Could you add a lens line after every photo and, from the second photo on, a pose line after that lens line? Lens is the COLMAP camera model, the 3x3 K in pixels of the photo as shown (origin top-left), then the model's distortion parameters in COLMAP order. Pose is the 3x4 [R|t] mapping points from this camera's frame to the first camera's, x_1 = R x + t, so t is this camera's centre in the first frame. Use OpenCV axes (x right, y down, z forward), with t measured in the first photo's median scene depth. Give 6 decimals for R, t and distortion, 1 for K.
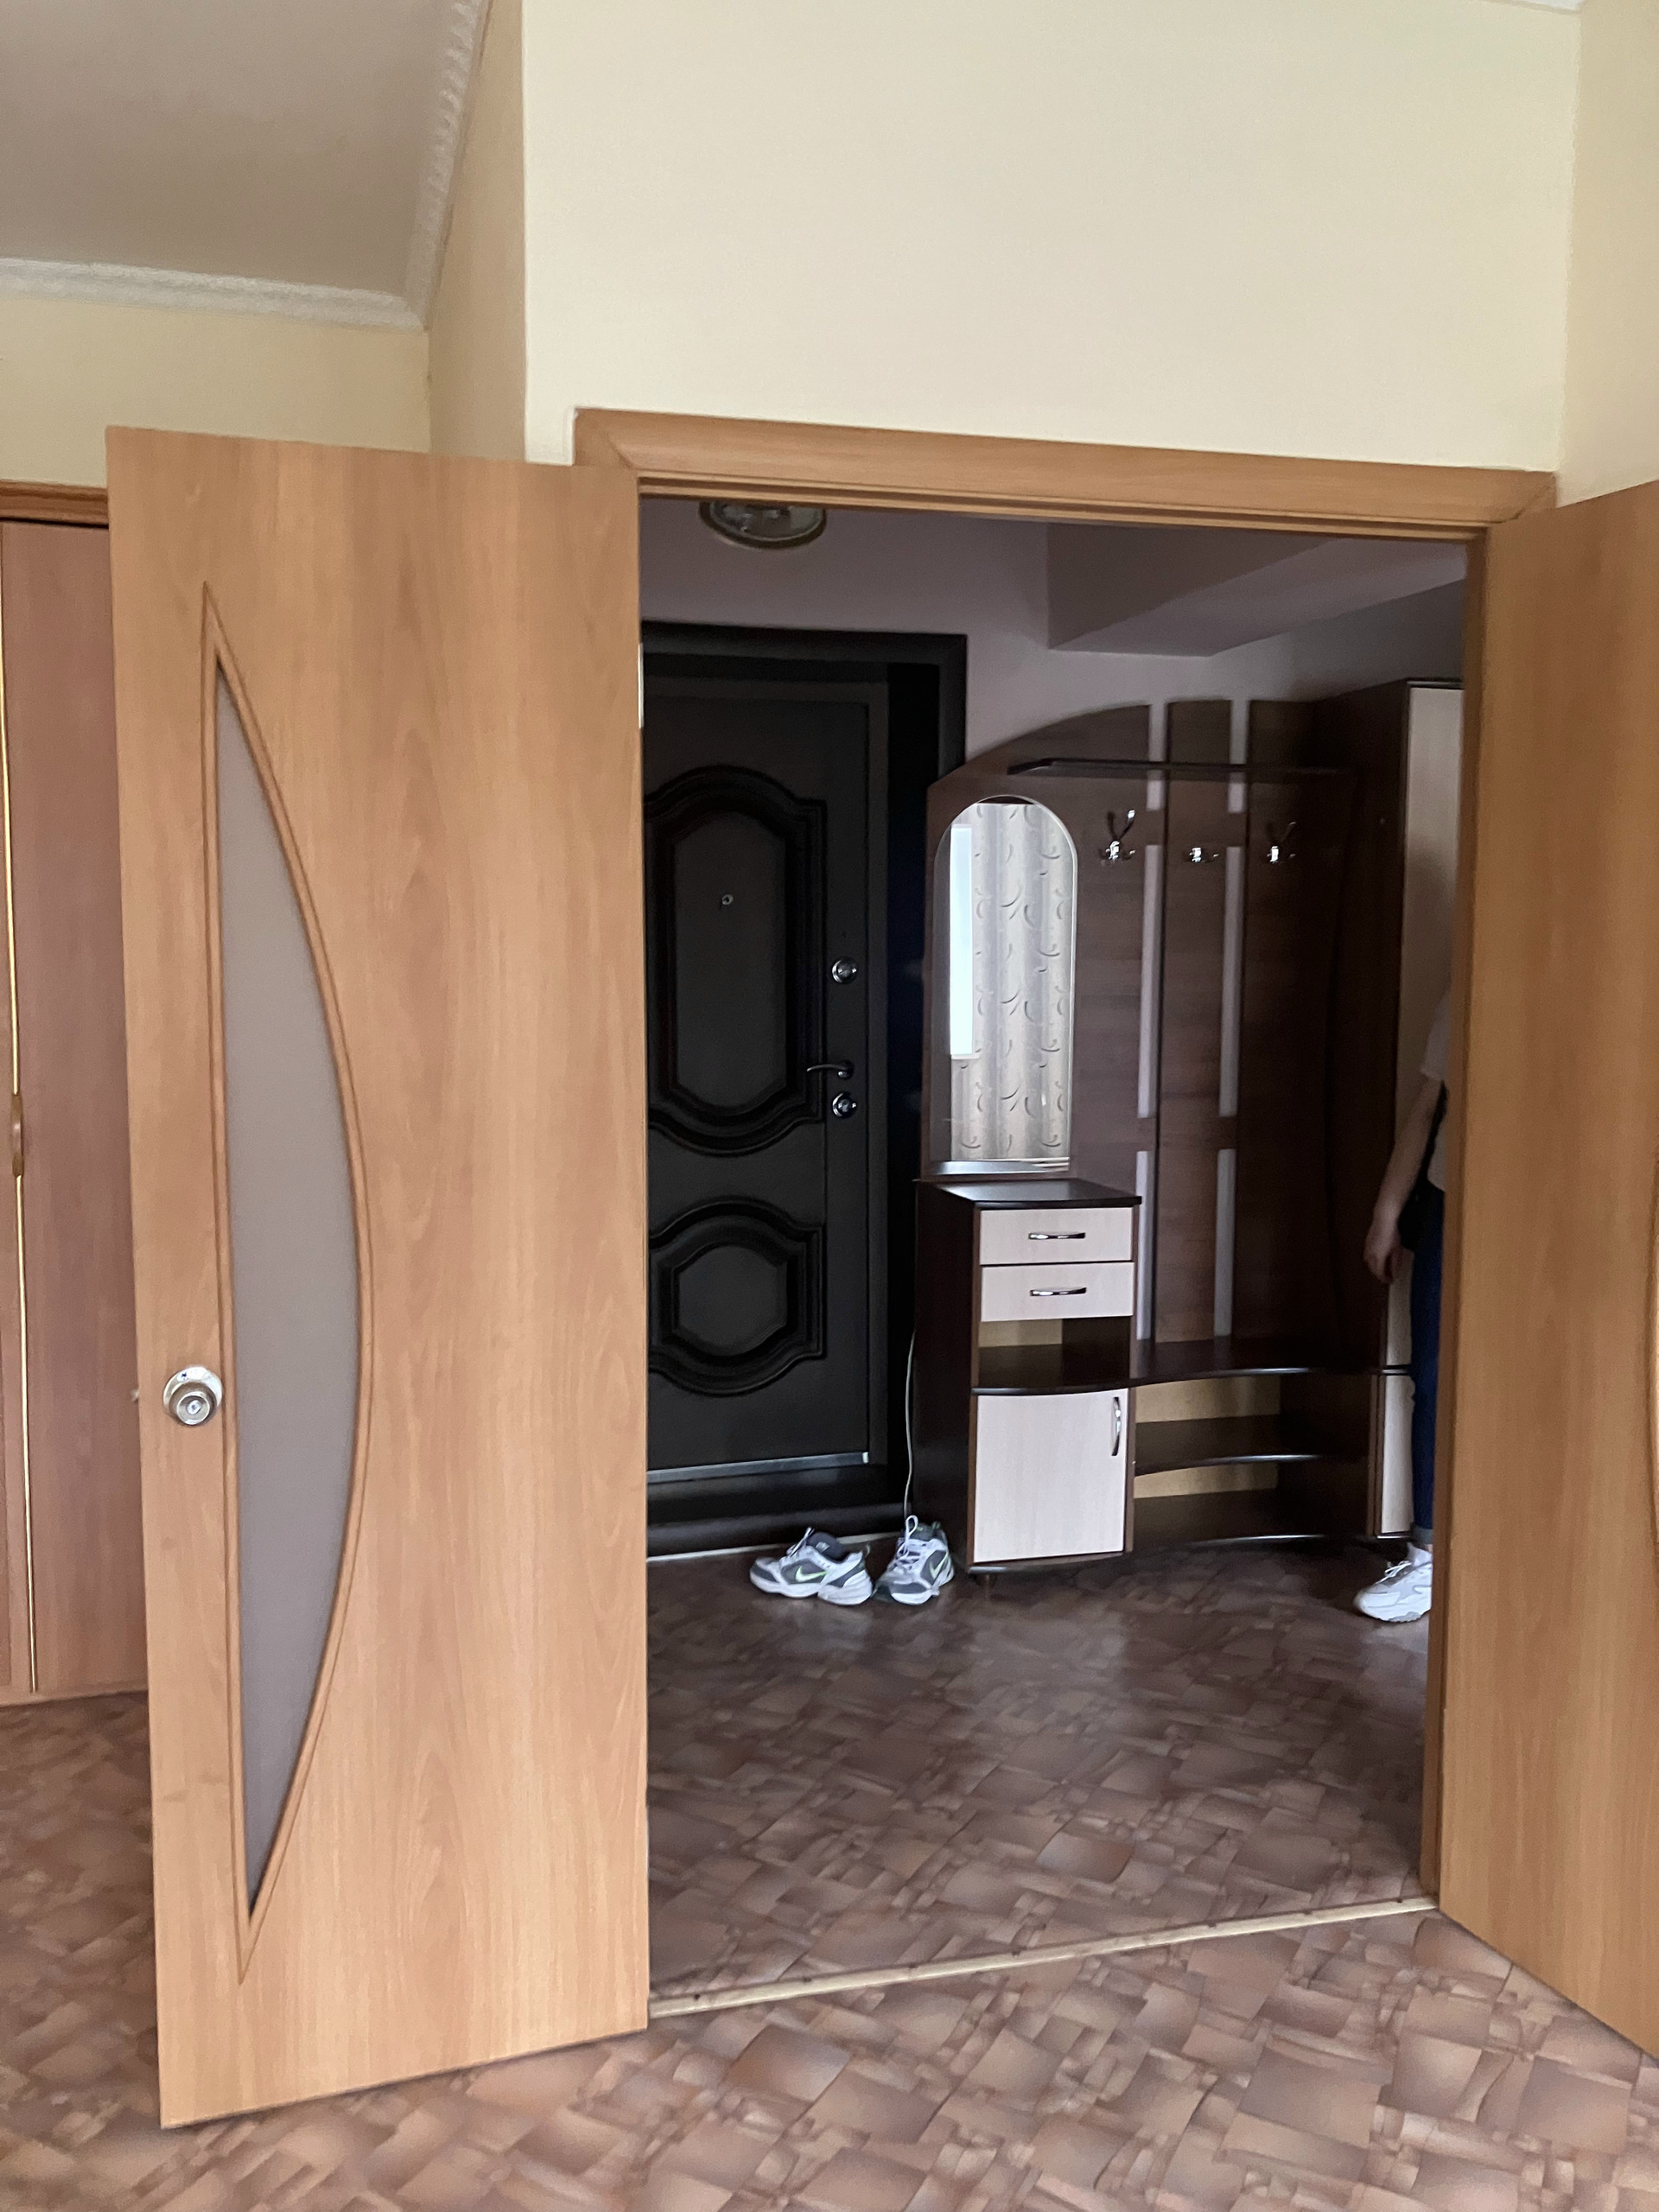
lens RADIAL K [[1819.3, 0, 819.0], [0, 1819.3, 1119.7], [0, 0, 1]] dist [0.047086, -0.051697]
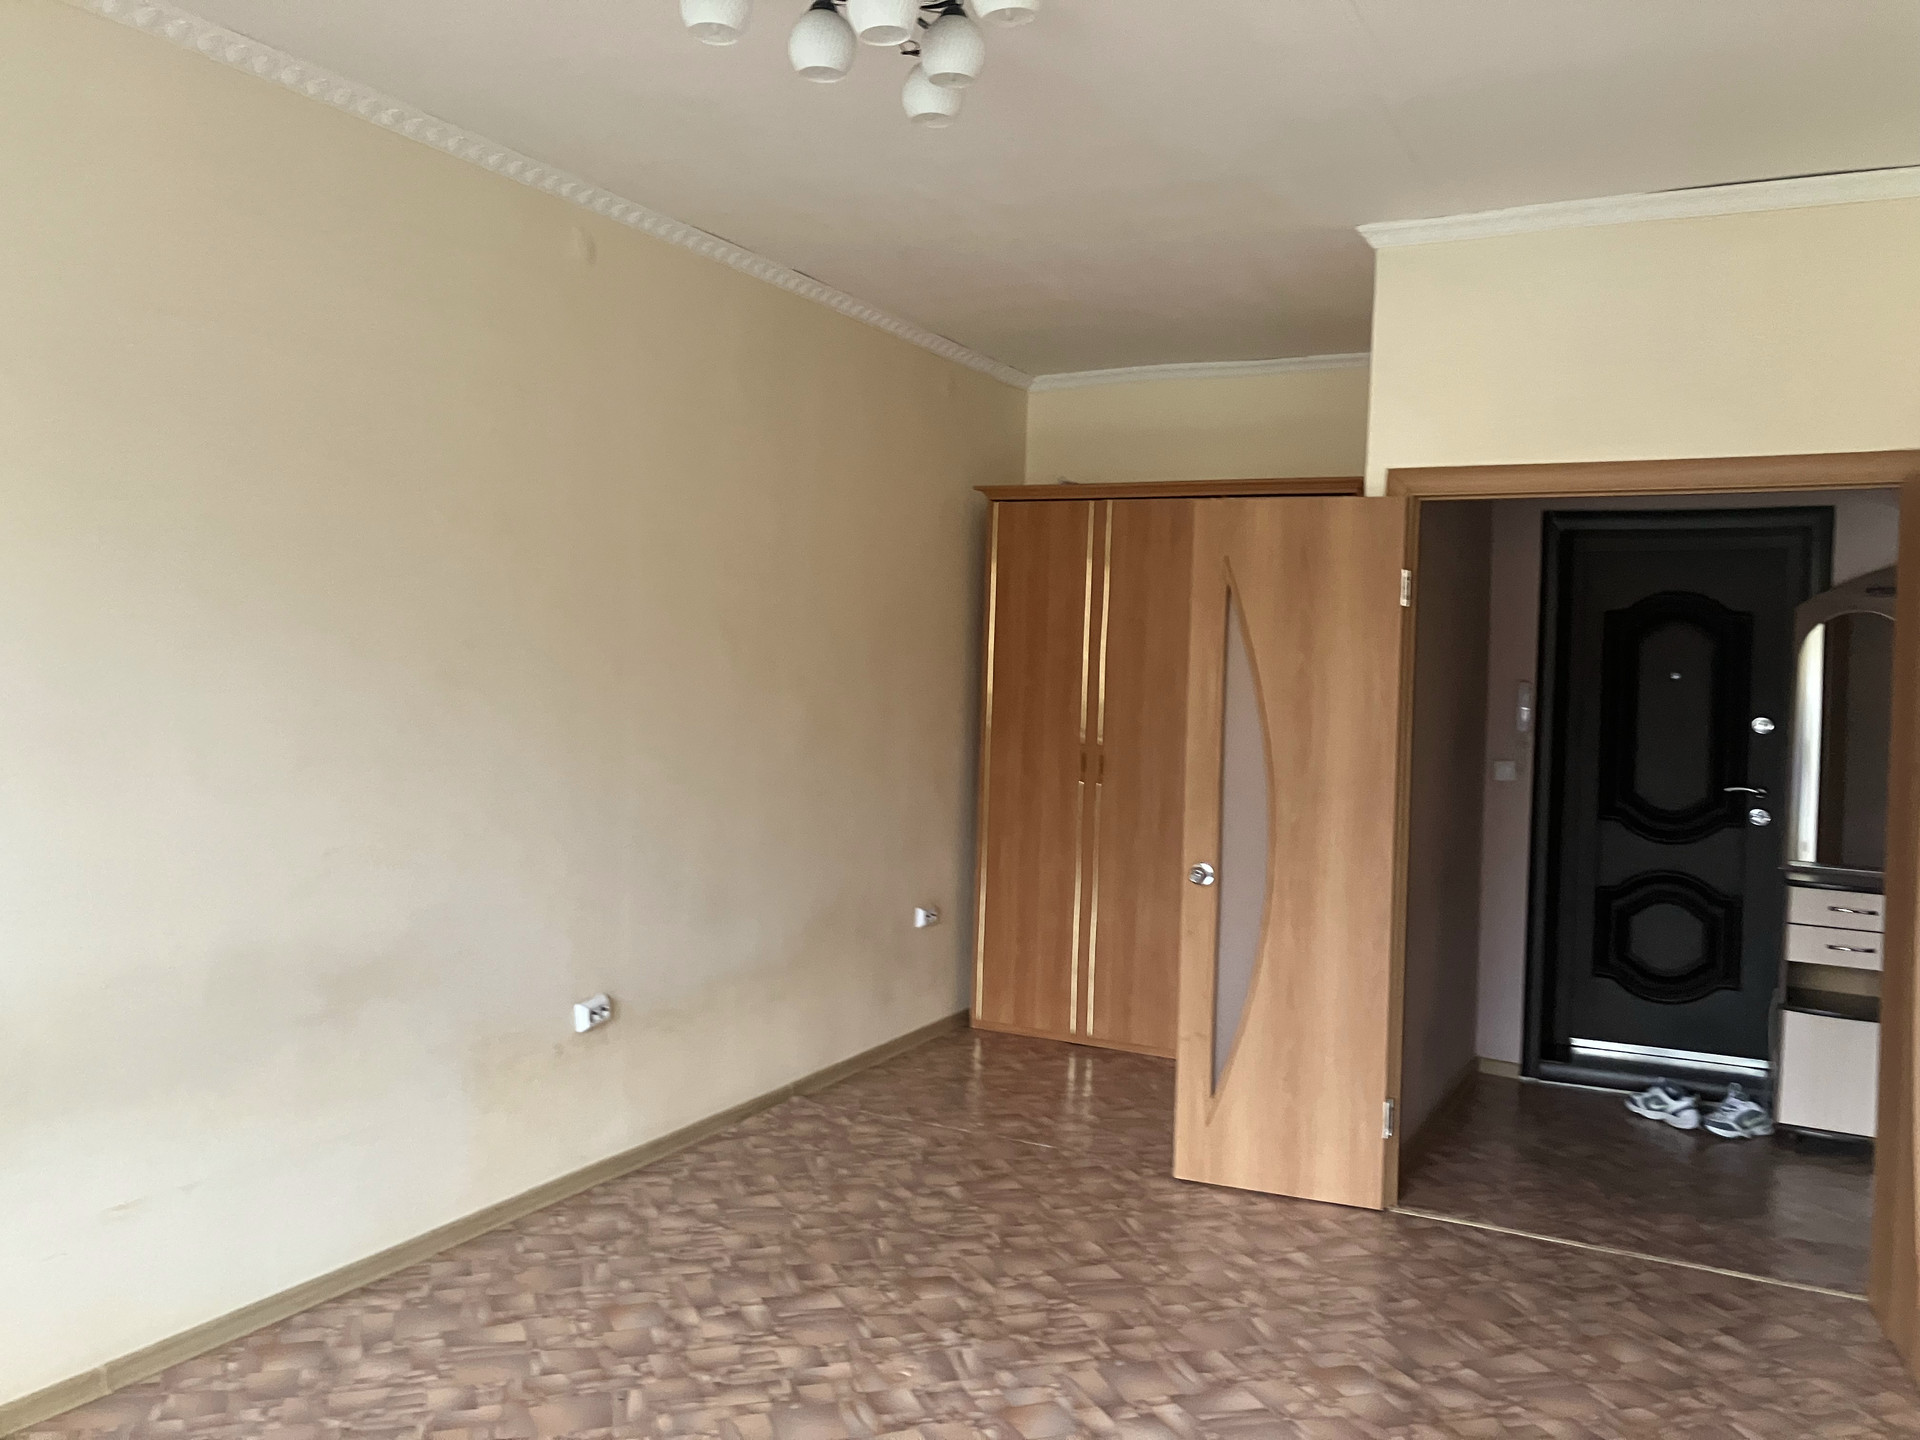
lens RADIAL K [[1579.2, 0, 959.8], [0, 1579.2, 722.3], [0, 0, 1]] dist [0.047086, -0.051697]
pose [[0.738629, 0.046279, -0.672522, 0.590205], [-0.096227, 0.994663, -0.037239, 0.038807], [0.667209, 0.092221, 0.739140, -0.574834]]
